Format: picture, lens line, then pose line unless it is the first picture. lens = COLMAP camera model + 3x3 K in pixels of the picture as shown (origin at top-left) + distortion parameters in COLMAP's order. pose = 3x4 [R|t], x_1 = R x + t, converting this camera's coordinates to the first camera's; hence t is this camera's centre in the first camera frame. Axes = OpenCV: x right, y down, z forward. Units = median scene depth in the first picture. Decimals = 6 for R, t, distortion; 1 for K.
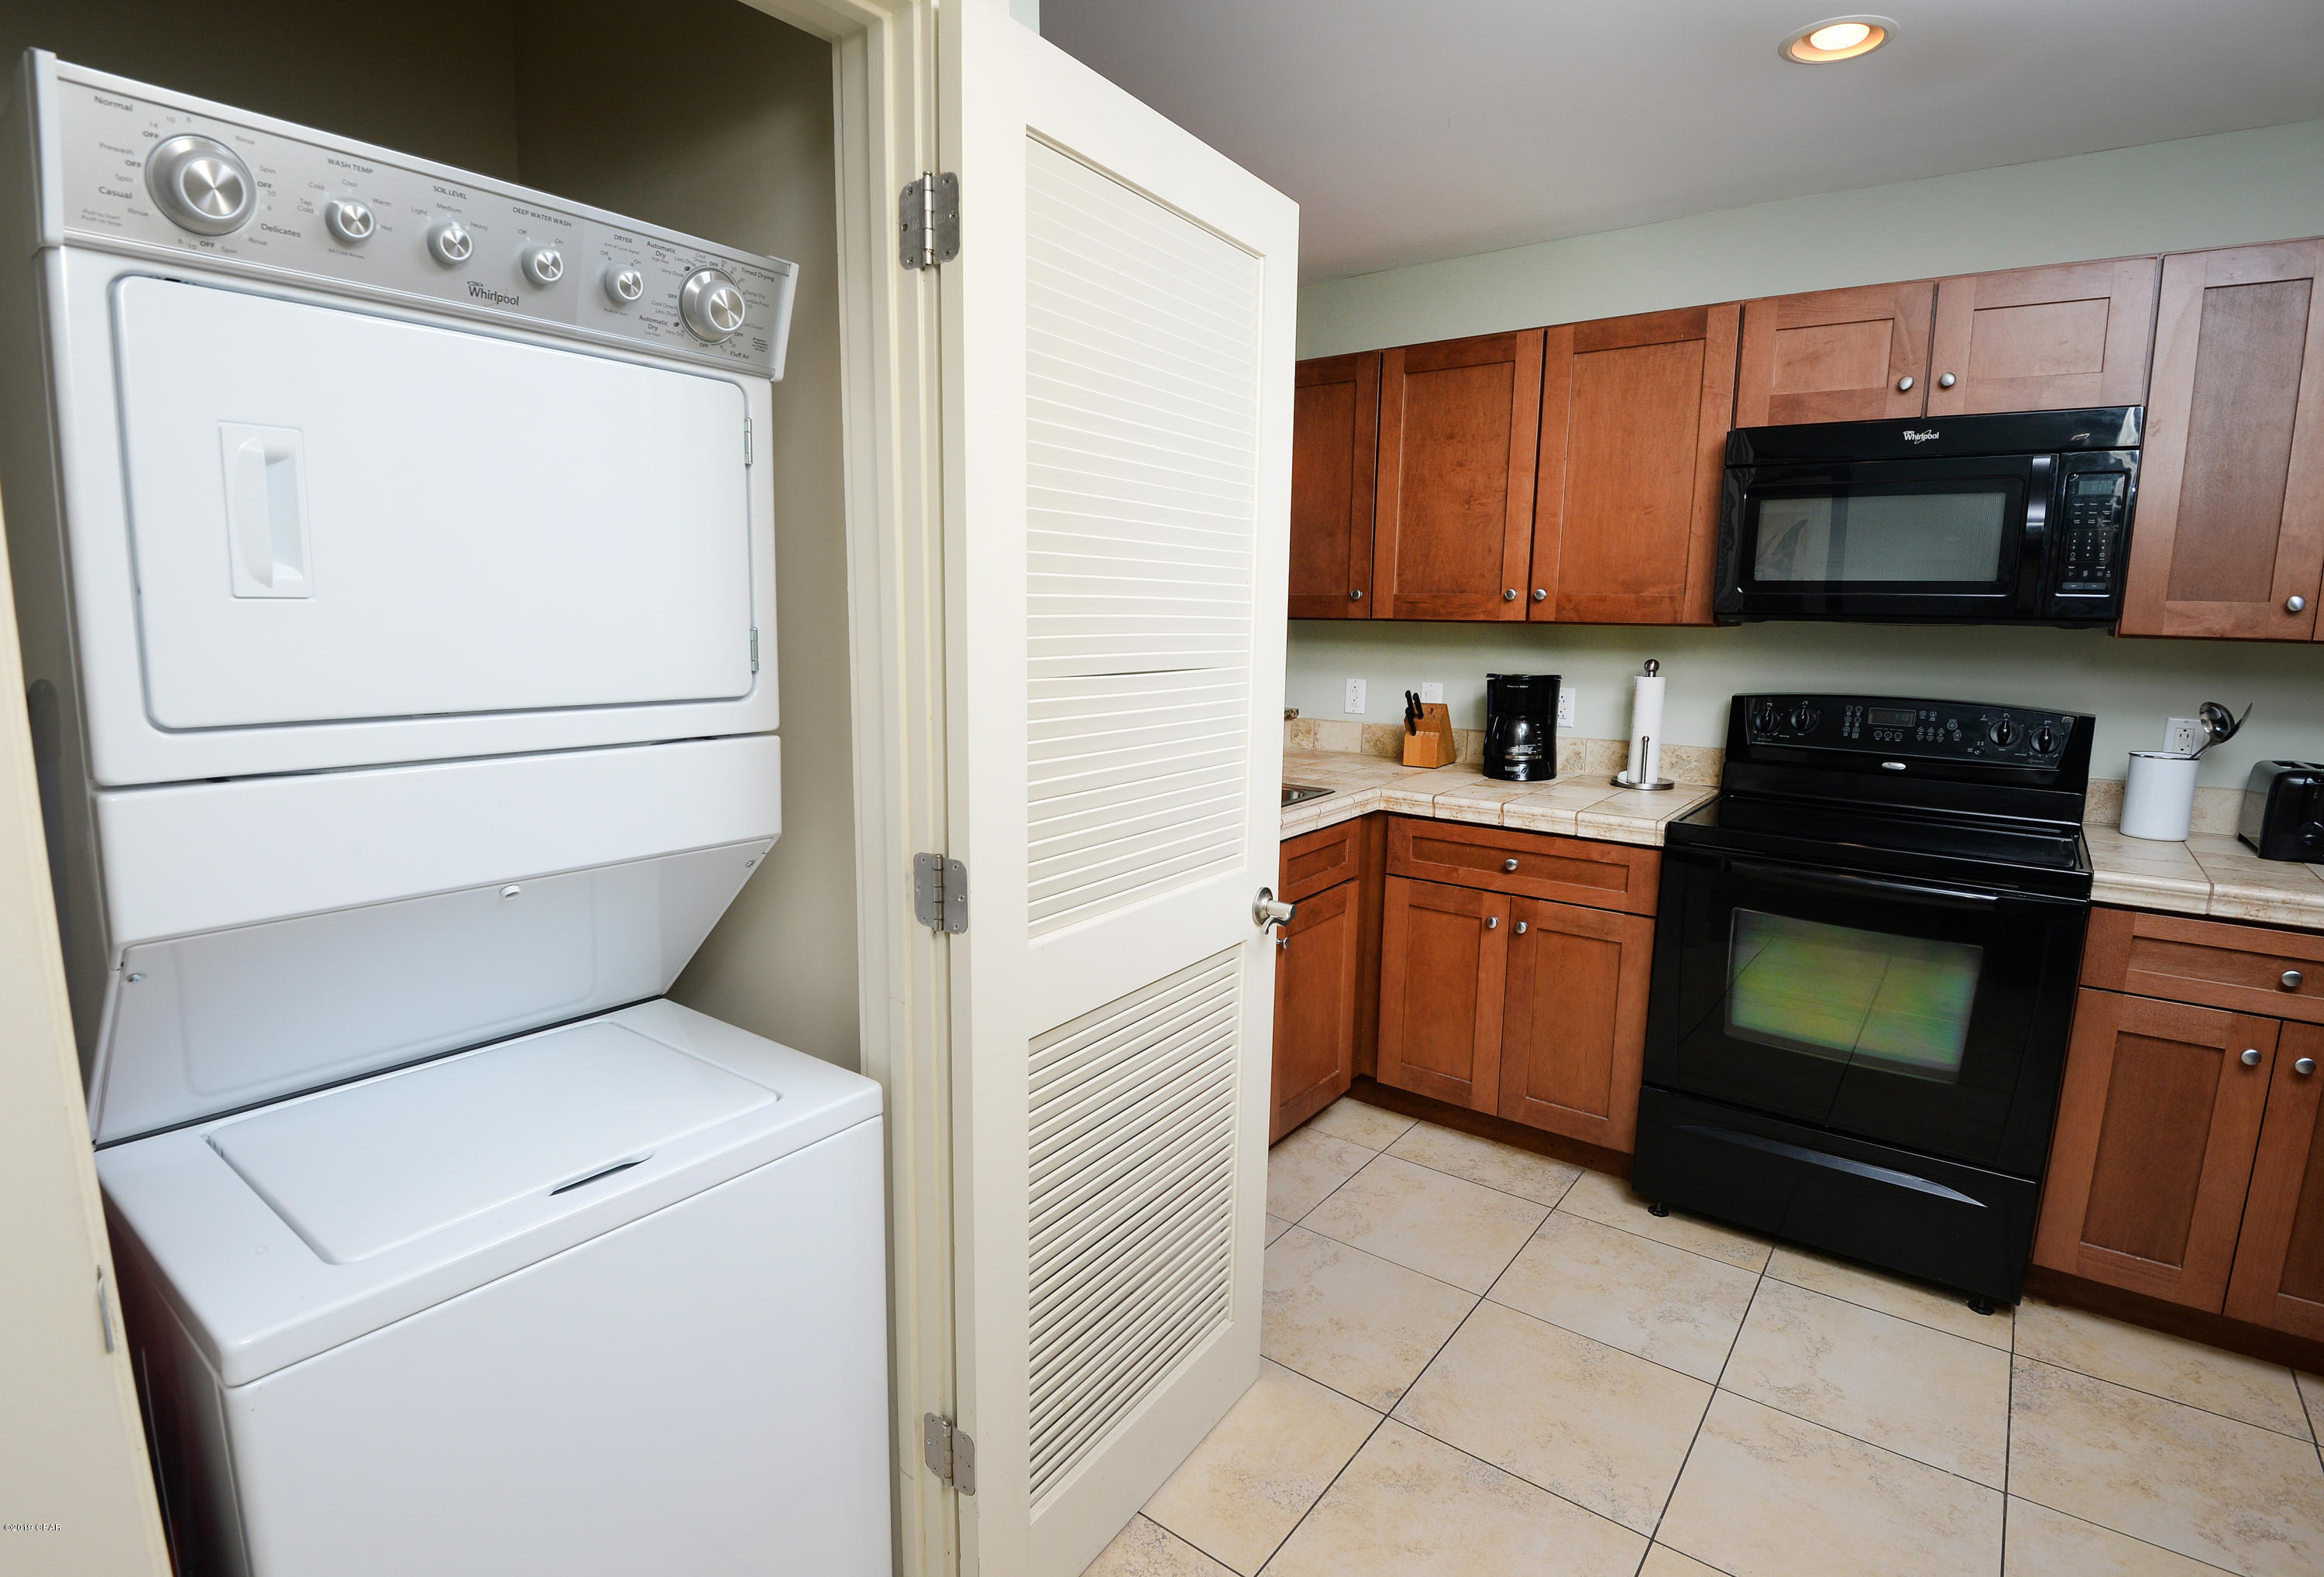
lens RADIAL K [[1140.0, 0, 1104.5], [0, 1140.0, 815.6], [0, 0, 1]] dist [-0.033027, -0.004230]
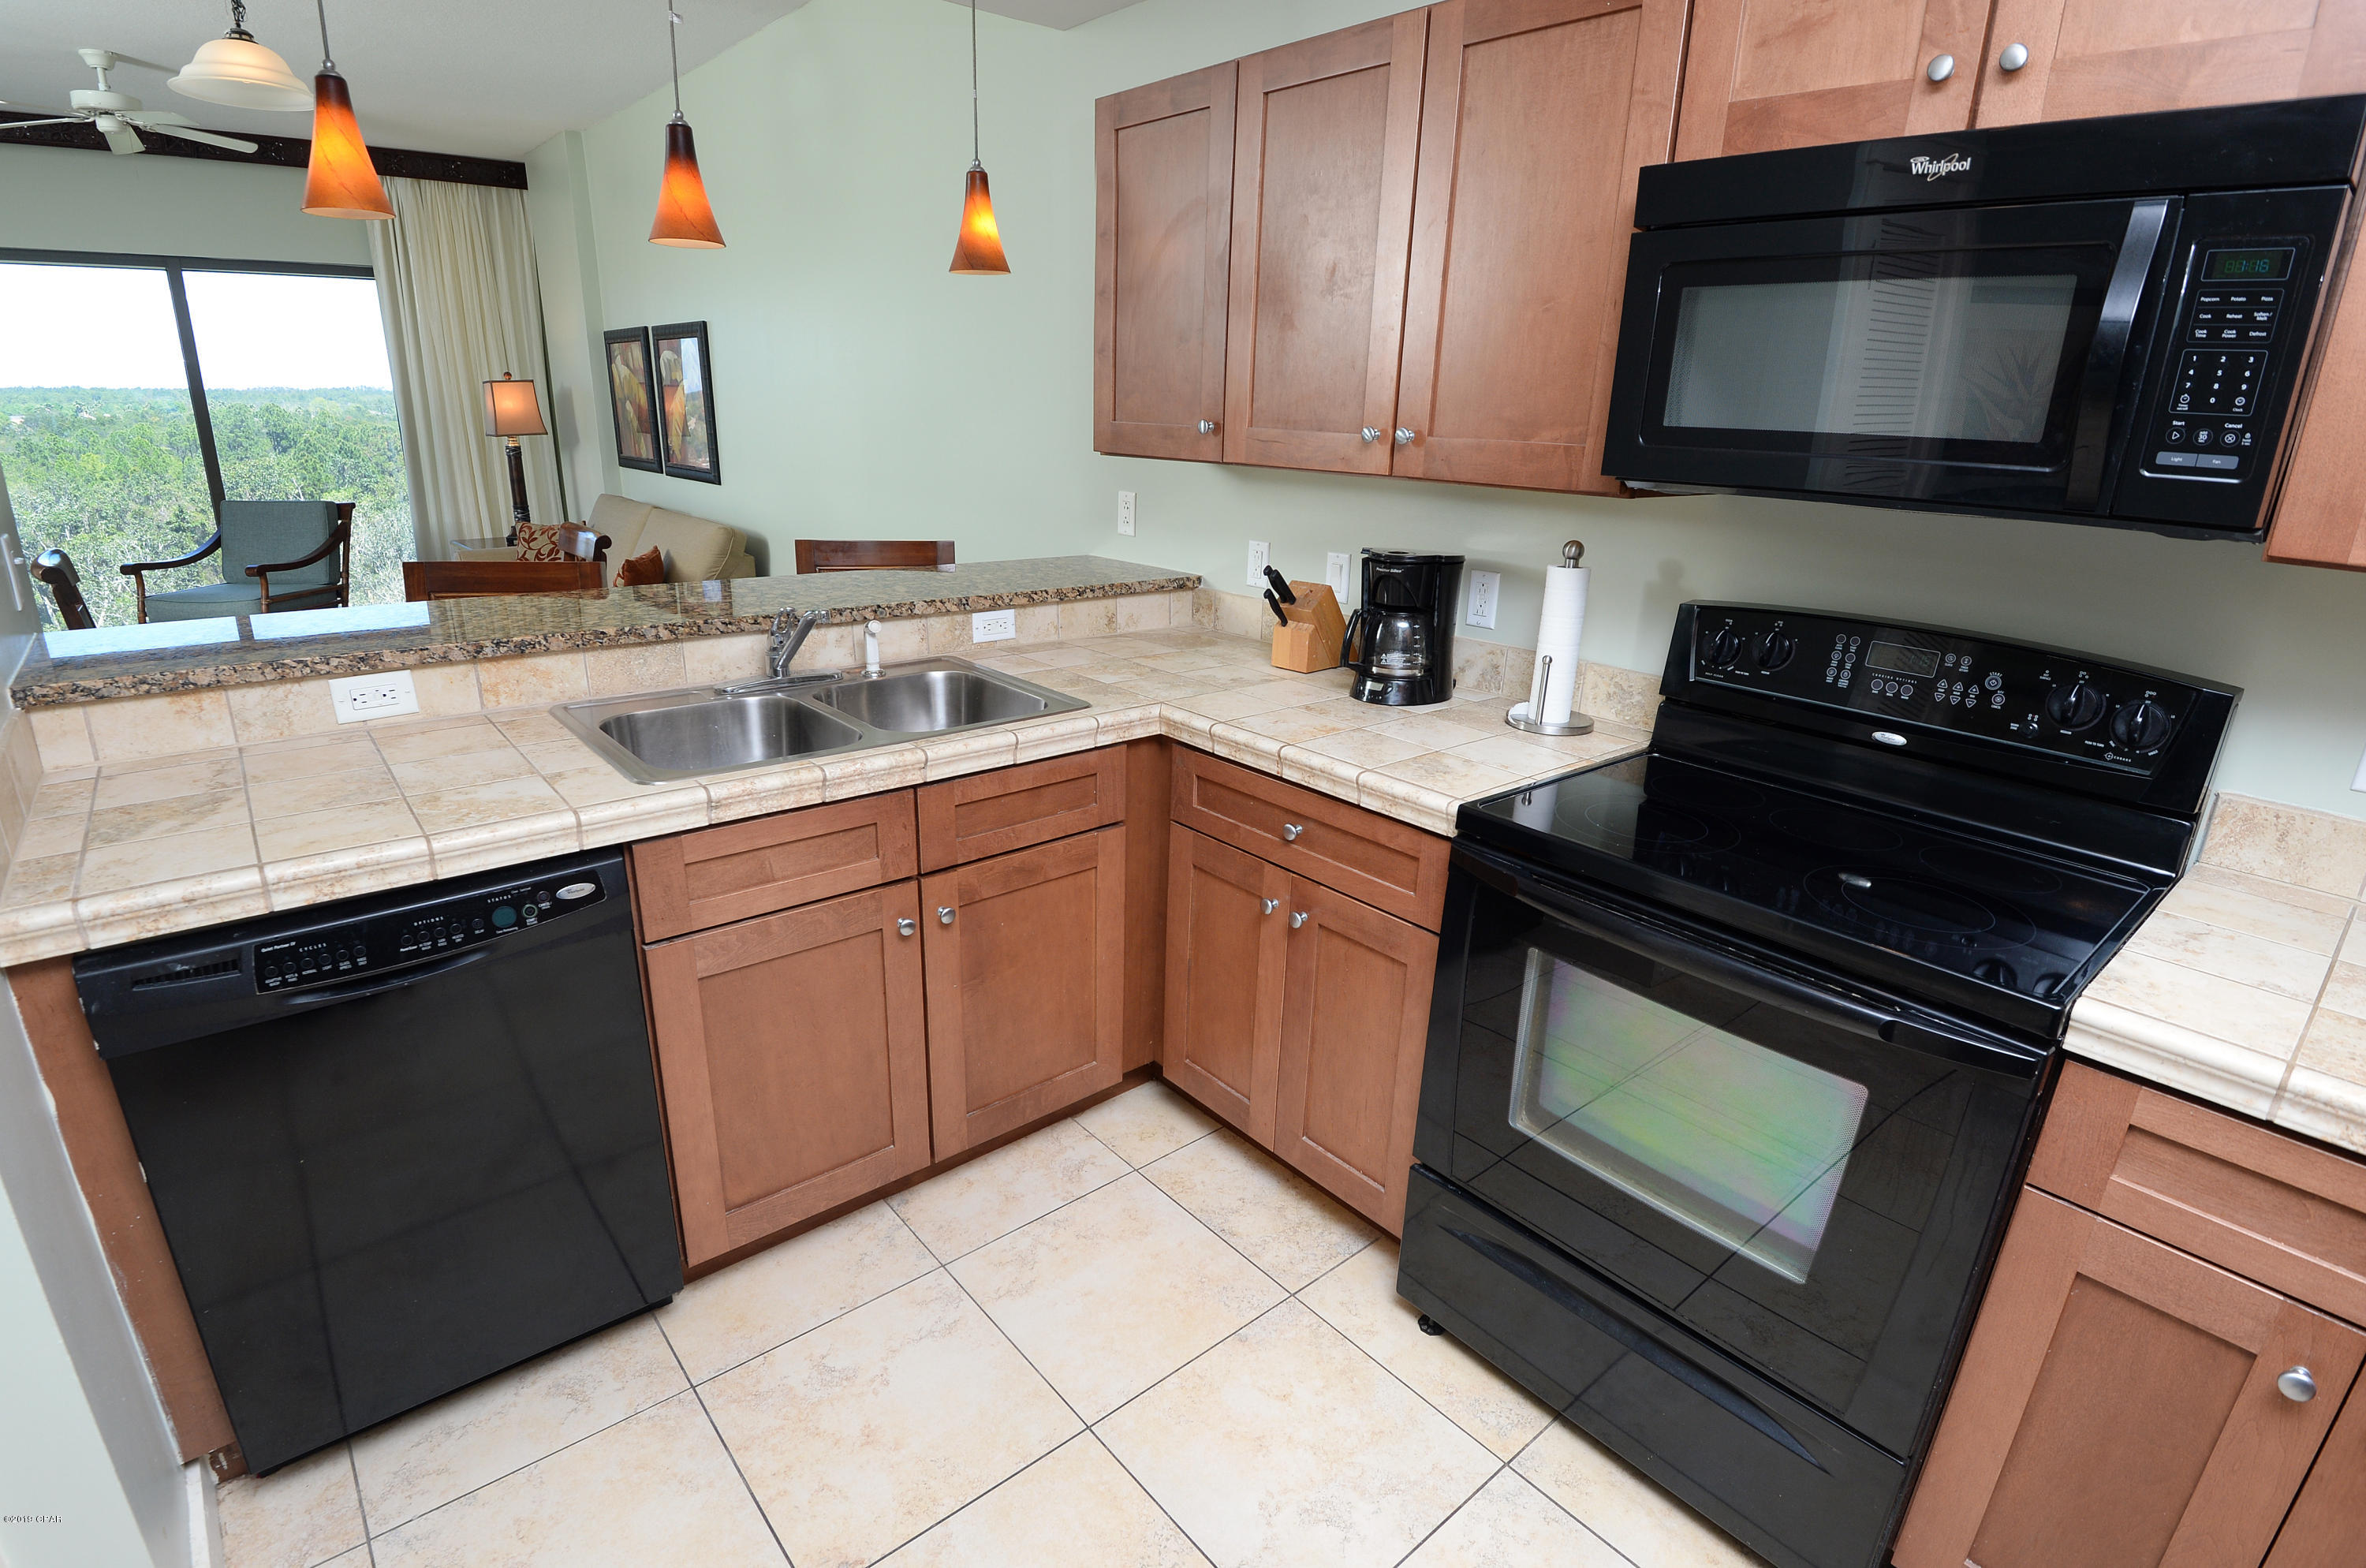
lens RADIAL K [[1138.5, 0, 1161.1], [0, 1138.5, 818.4], [0, 0, 1]] dist [-0.028251, -0.005208]
pose [[0.981999, 0.084836, -0.168762, 0.423625], [-0.057138, 0.985021, 0.162694, -0.081320], [0.180036, -0.150123, 0.972137, 0.314425]]
